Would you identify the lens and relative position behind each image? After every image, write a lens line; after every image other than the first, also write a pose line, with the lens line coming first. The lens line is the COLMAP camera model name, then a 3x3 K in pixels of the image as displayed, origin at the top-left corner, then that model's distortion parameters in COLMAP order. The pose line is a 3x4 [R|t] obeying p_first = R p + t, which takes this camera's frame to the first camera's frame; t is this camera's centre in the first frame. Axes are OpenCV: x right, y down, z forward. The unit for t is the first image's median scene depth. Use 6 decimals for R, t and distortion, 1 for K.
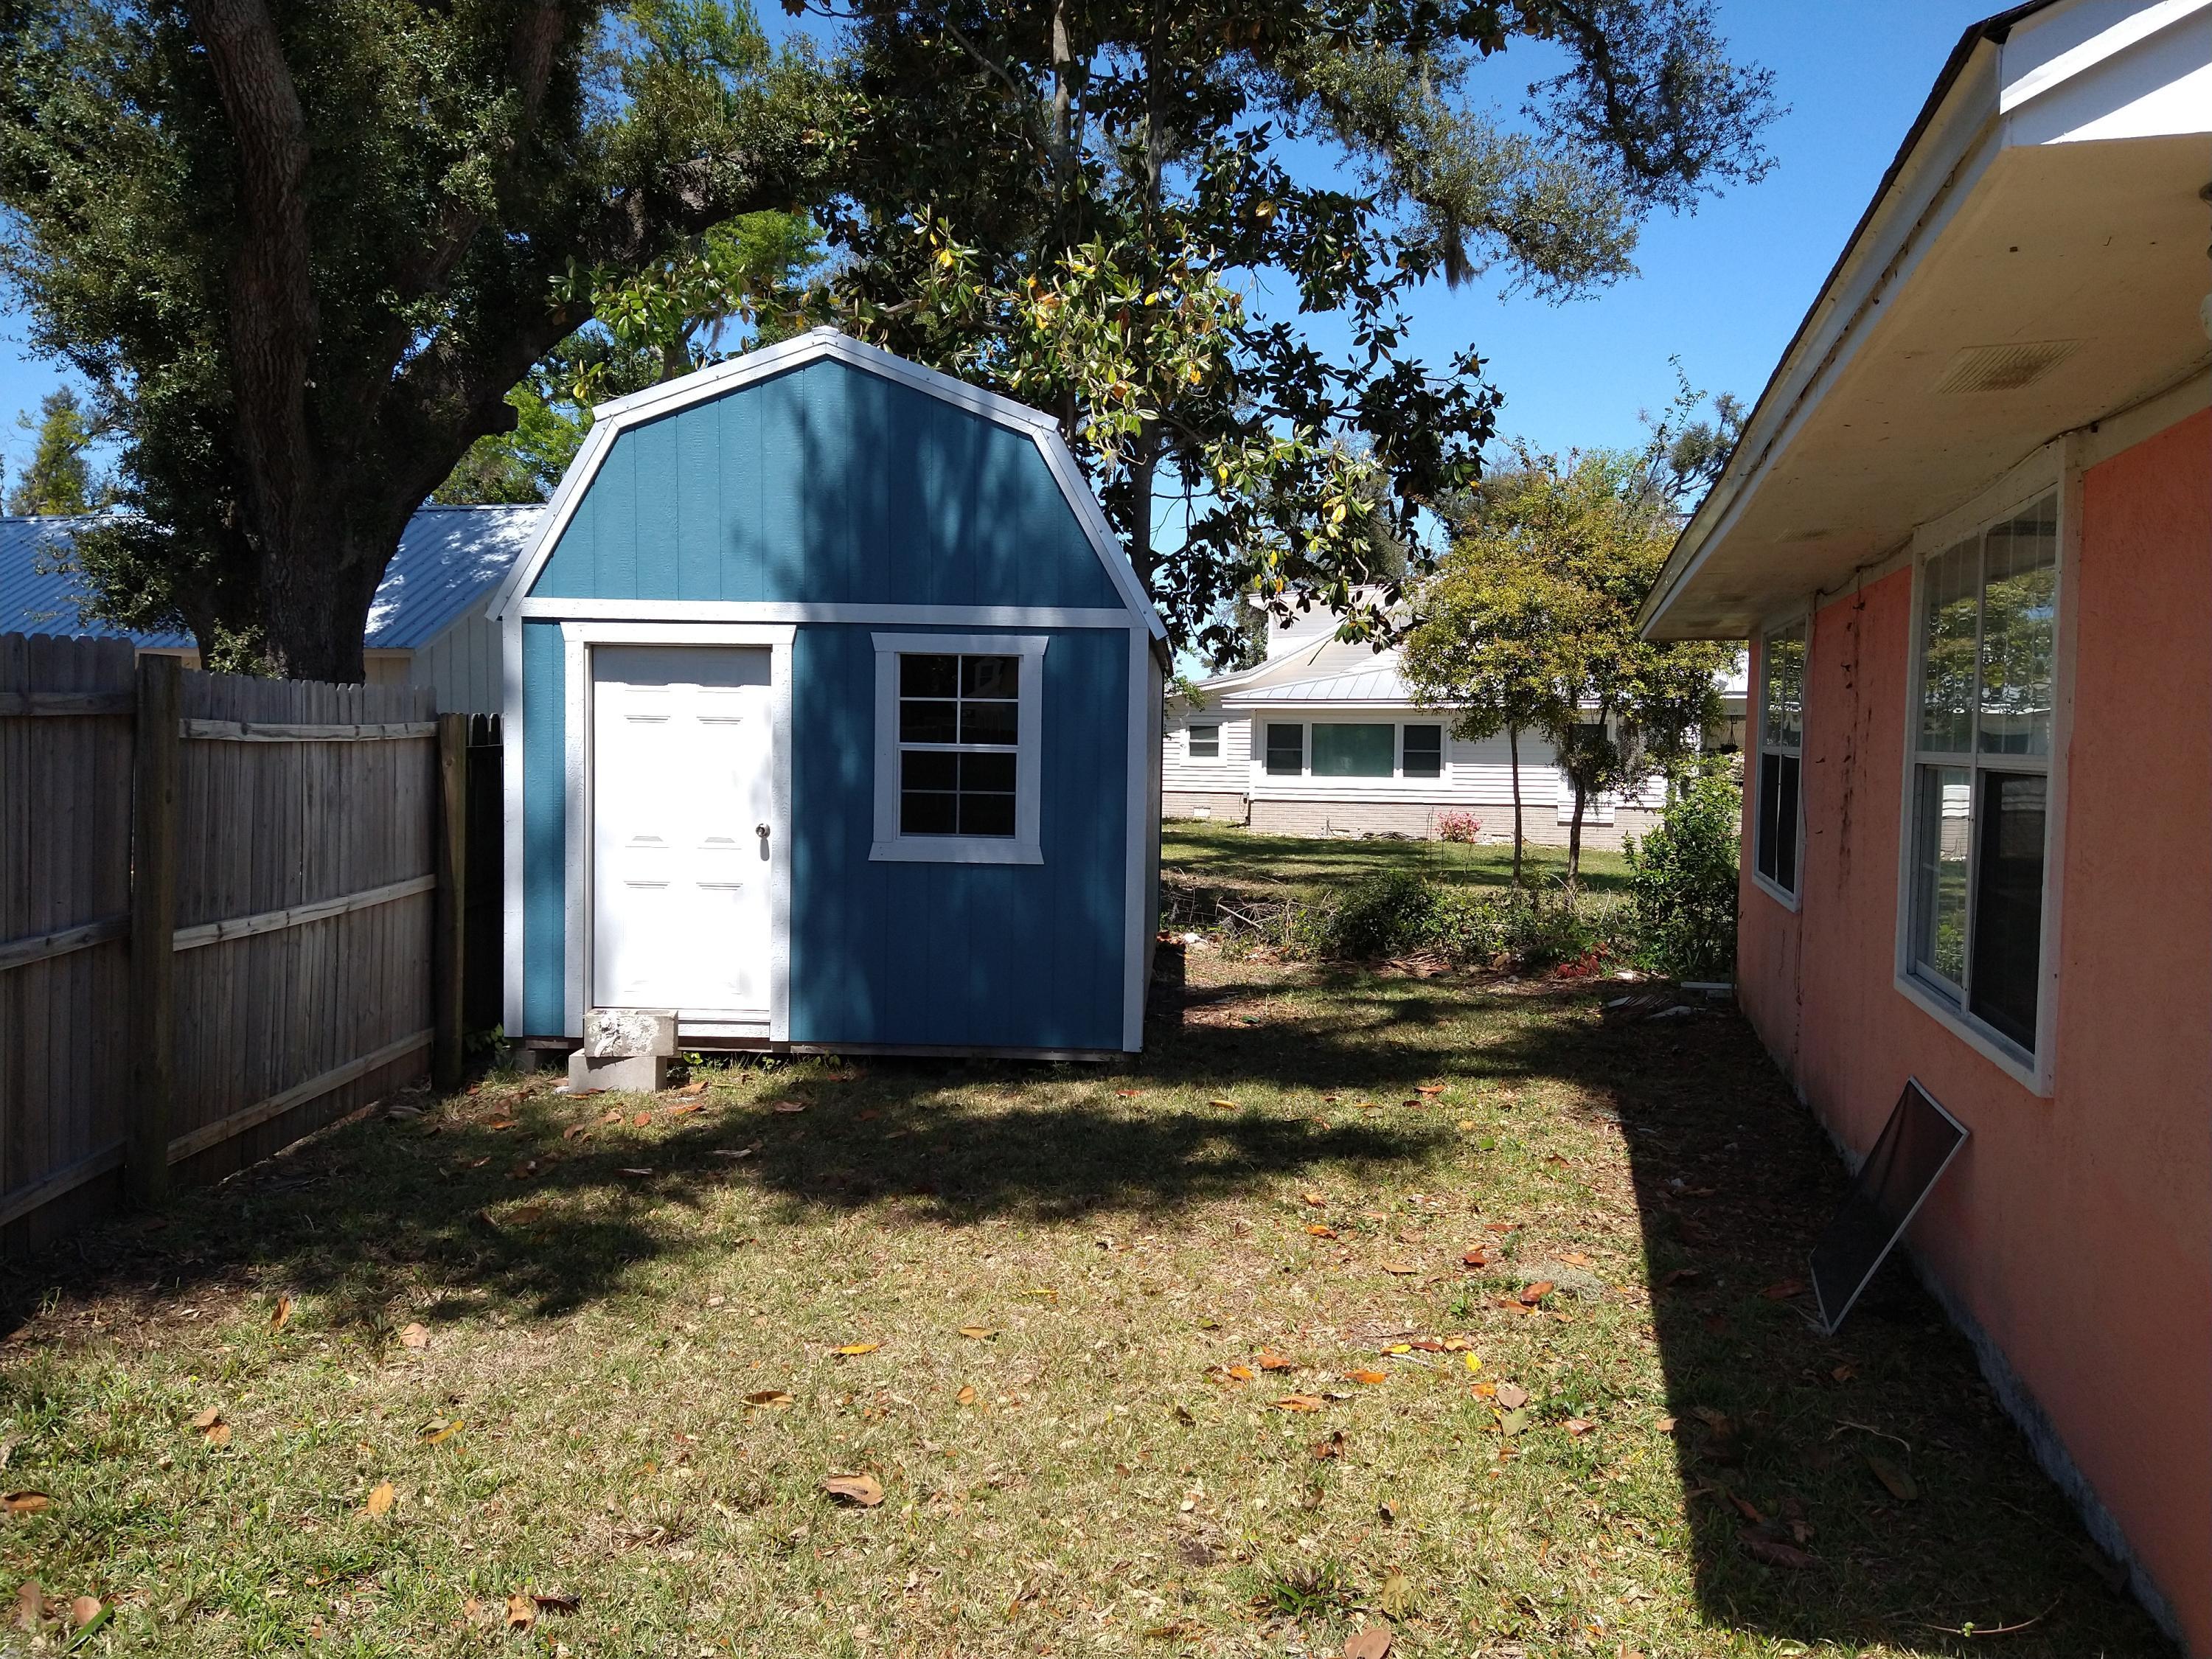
lens RADIAL K [[1640.6, 0, 1112.6], [0, 1640.6, 824.8], [0, 0, 1]] dist [0.082411, -0.094229]
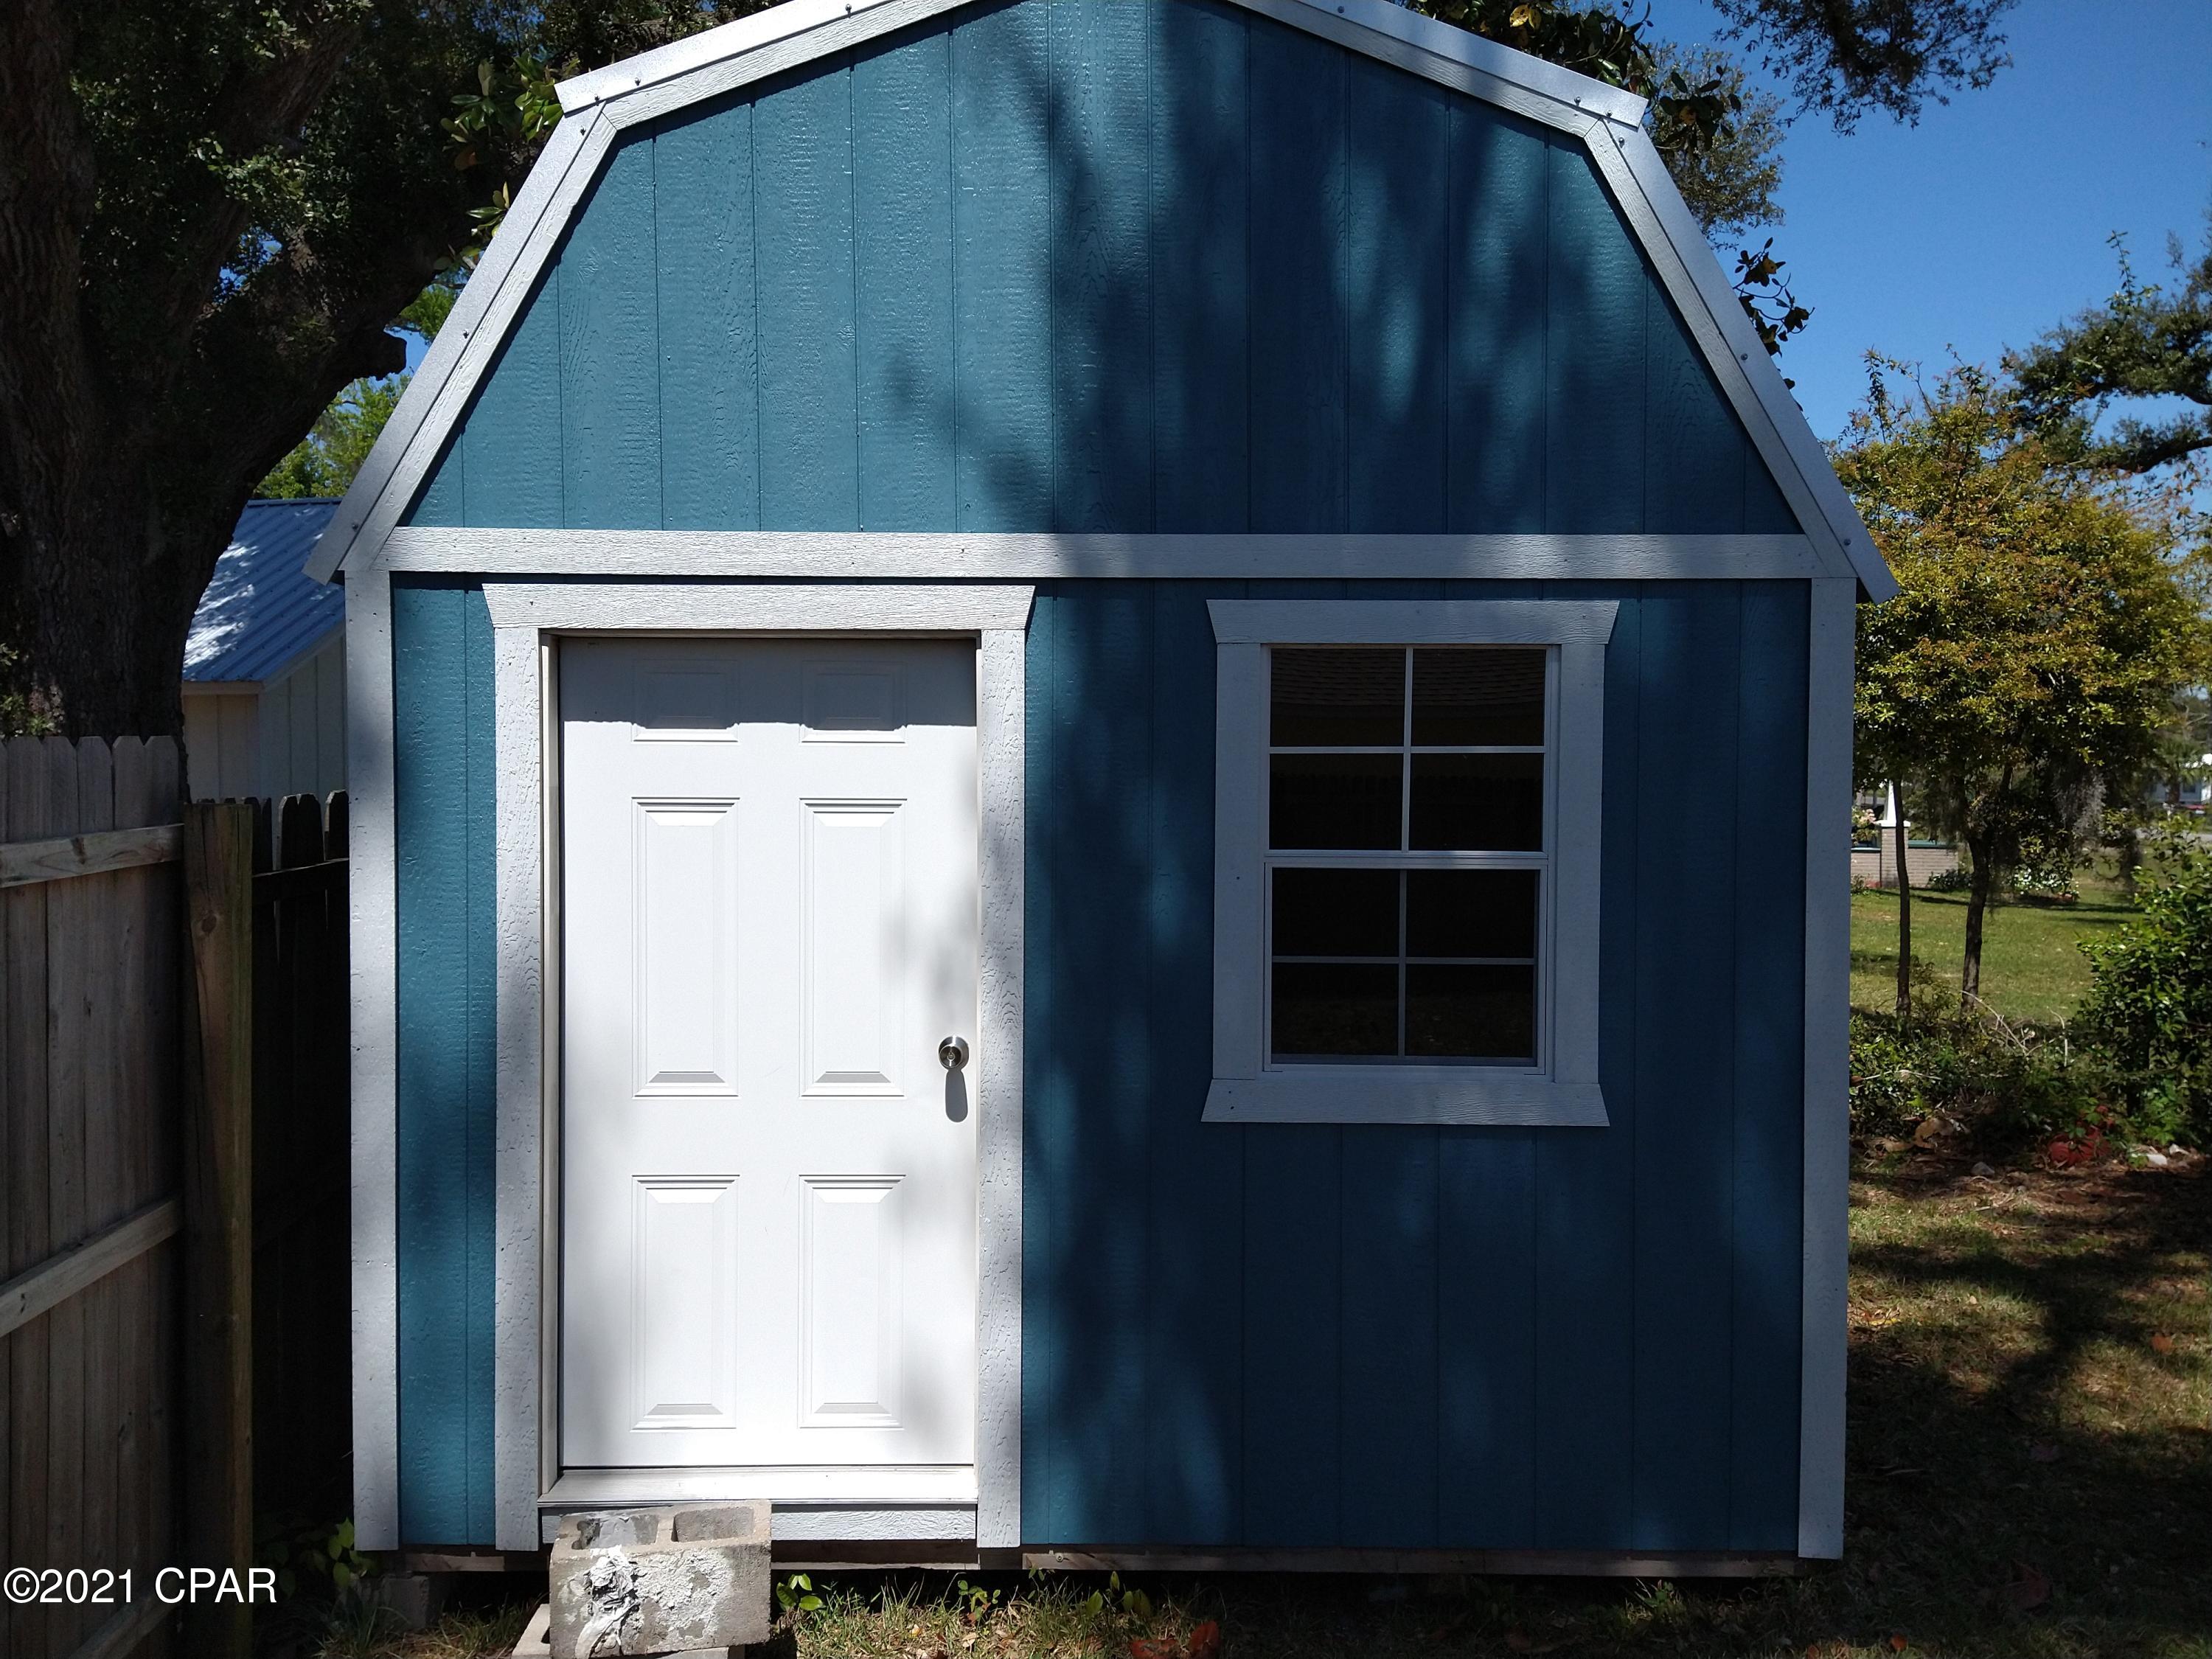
lens RADIAL K [[1640.6, 0, 1119.3], [0, 1640.6, 818.8], [0, 0, 1]] dist [0.082411, -0.094229]
pose [[0.998470, -0.014731, 0.053299, -0.193328], [0.016085, 0.999556, -0.025066, -0.048329], [-0.052906, 0.025885, 0.998264, 0.565217]]
